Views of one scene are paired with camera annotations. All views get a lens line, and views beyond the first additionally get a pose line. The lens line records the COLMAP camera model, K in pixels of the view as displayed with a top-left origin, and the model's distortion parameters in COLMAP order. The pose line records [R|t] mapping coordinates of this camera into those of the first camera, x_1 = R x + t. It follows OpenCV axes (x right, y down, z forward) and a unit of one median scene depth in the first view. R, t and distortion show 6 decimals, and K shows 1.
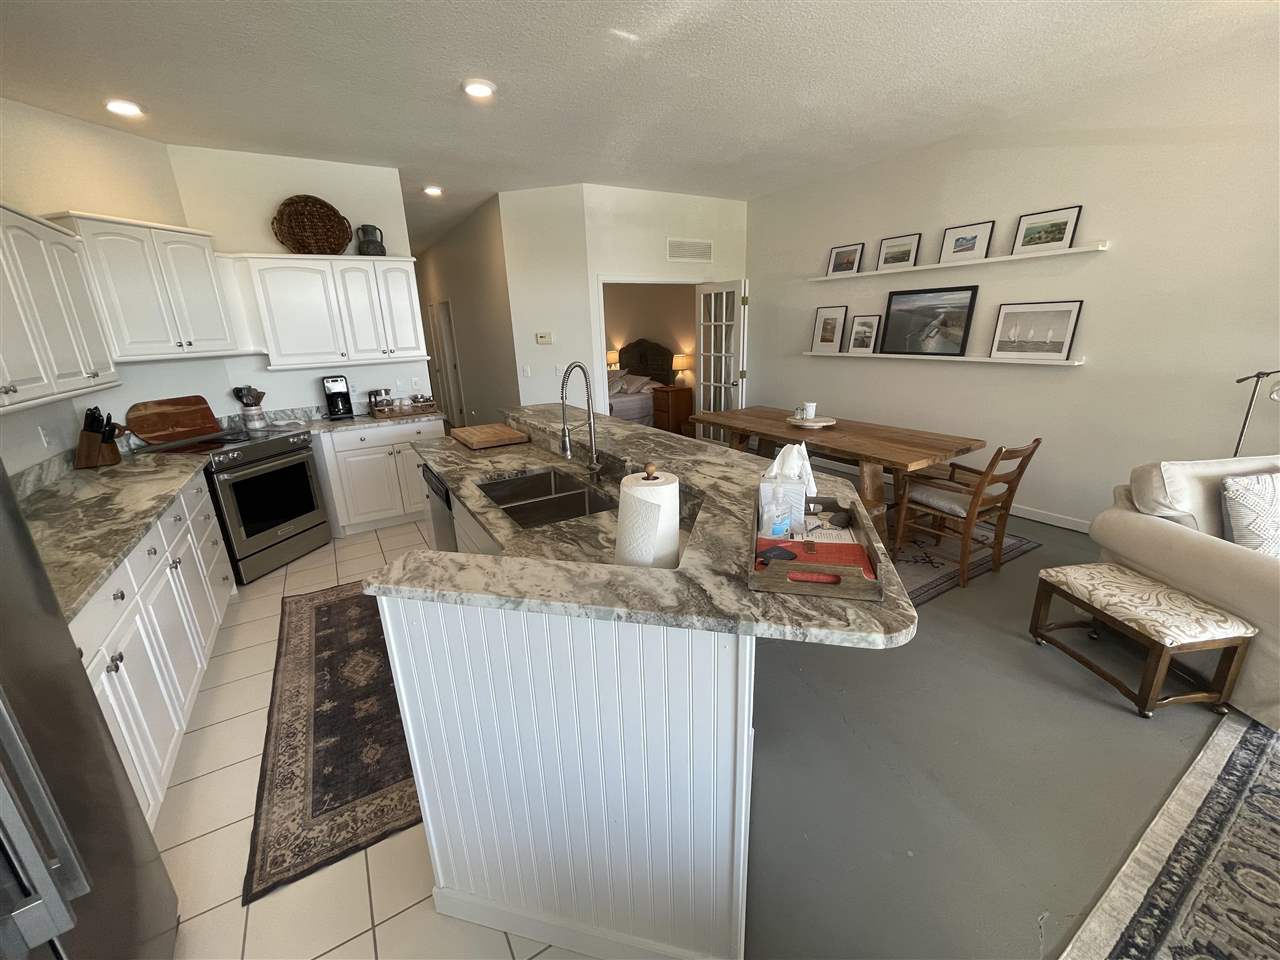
lens RADIAL K [[517.9, 0, 639.1], [0, 517.9, 480.5], [0, 0, 1]] dist [-0.002886, -0.000054]
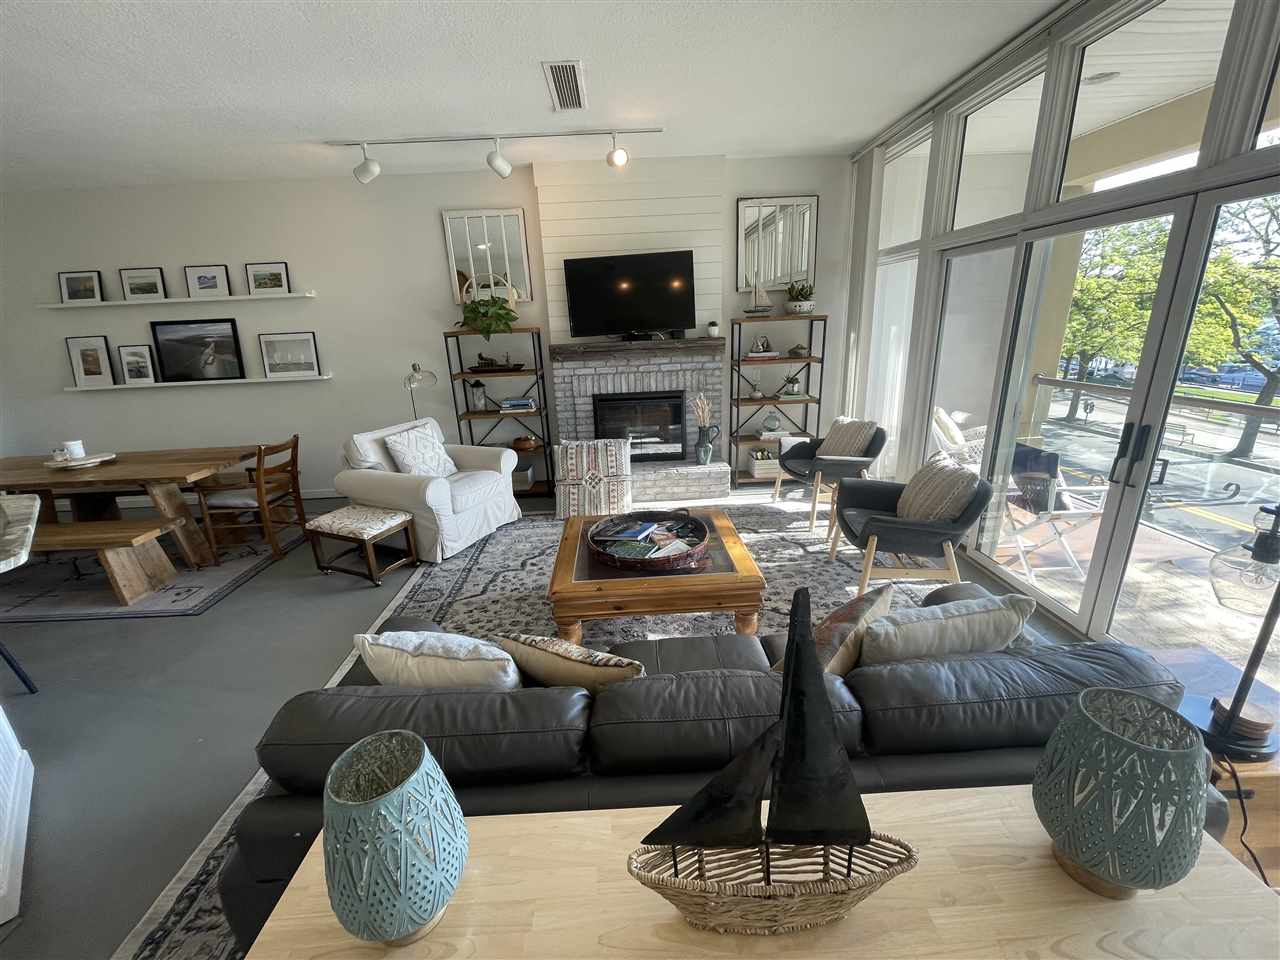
lens RADIAL K [[517.9, 0, 633.1], [0, 517.9, 478.5], [0, 0, 1]] dist [-0.002886, -0.000054]
pose [[0.497223, -0.237221, 0.834563, 0.045878], [0.273902, 0.955624, 0.108445, 0.087560], [-0.823254, 0.174667, 0.540133, -0.307288]]
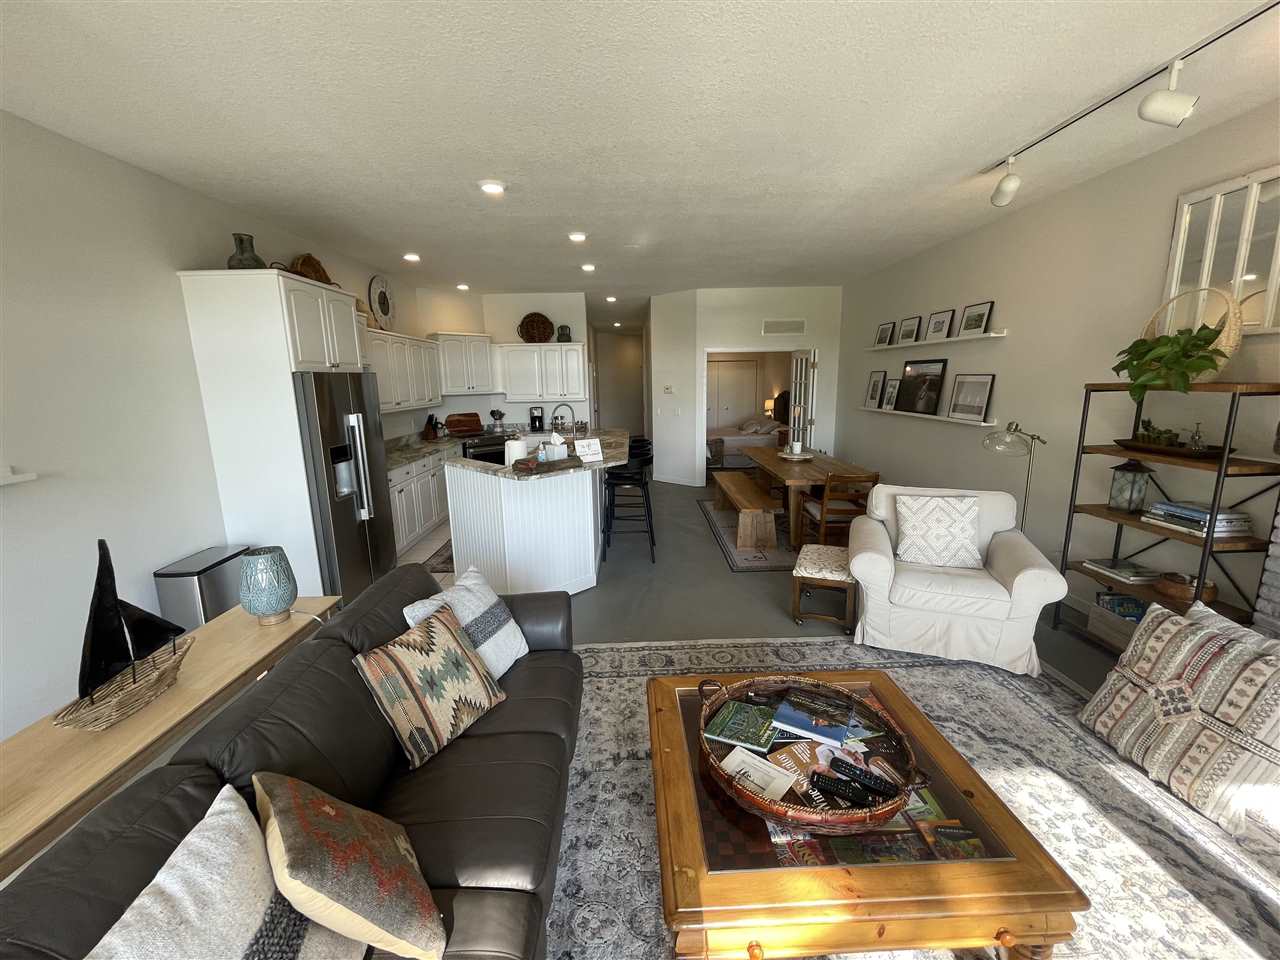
lens RADIAL K [[517.9, 0, 639.0], [0, 517.9, 477.9], [0, 0, 1]] dist [-0.002886, -0.000054]
pose [[0.864224, 0.114270, -0.489959, 0.656980], [-0.156607, 0.986583, -0.046140, 0.072784], [0.478113, 0.116606, 0.870523, -0.386904]]
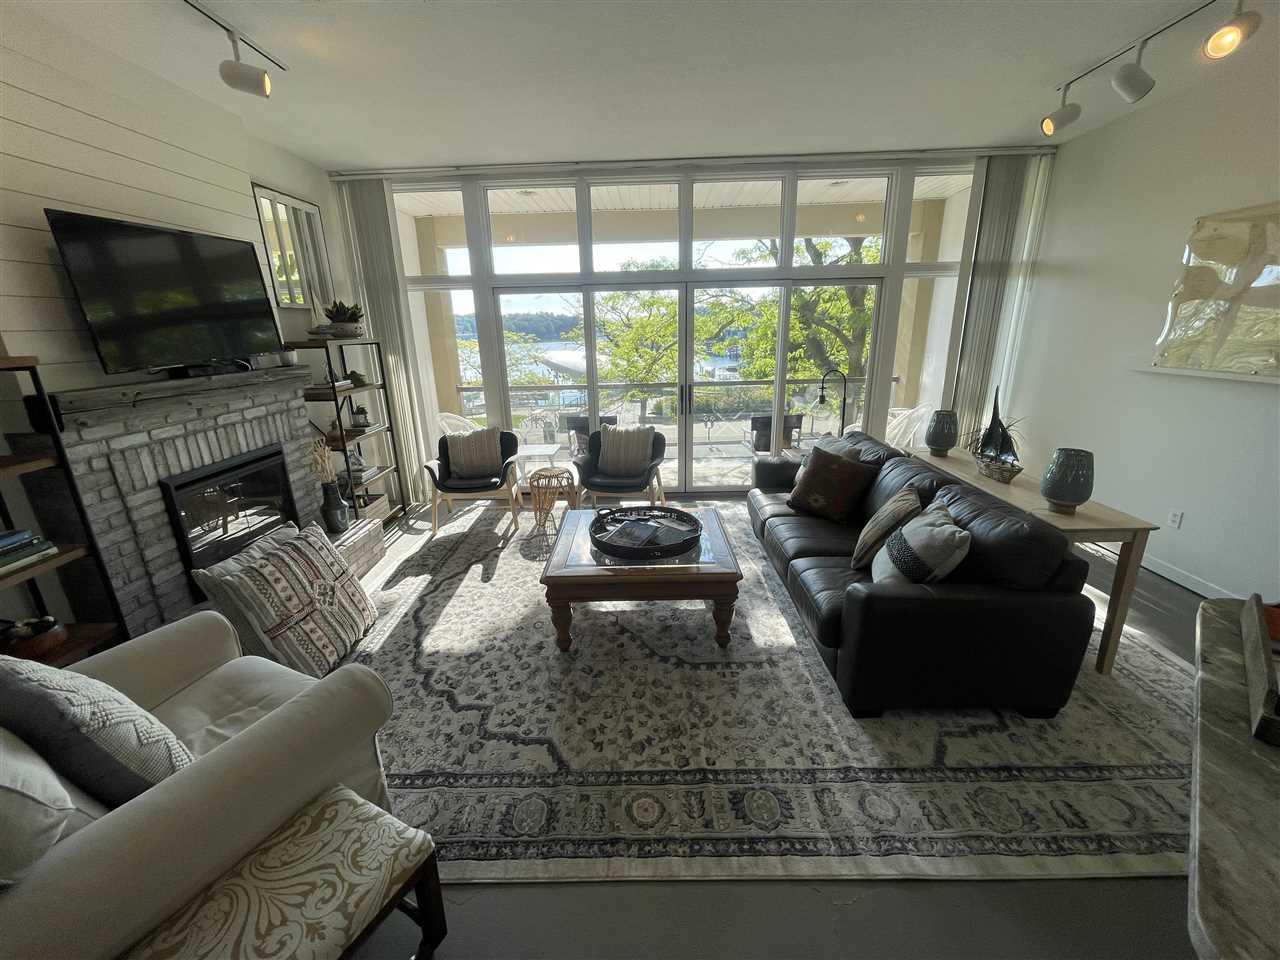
lens RADIAL K [[517.9, 0, 640.0], [0, 517.9, 474.7], [0, 0, 1]] dist [-0.002886, -0.000054]
pose [[-0.845661, -0.093218, 0.525517, 0.226216], [0.204658, 0.852727, 0.480596, -0.176578], [-0.492922, 0.513972, -0.702040, 0.516391]]
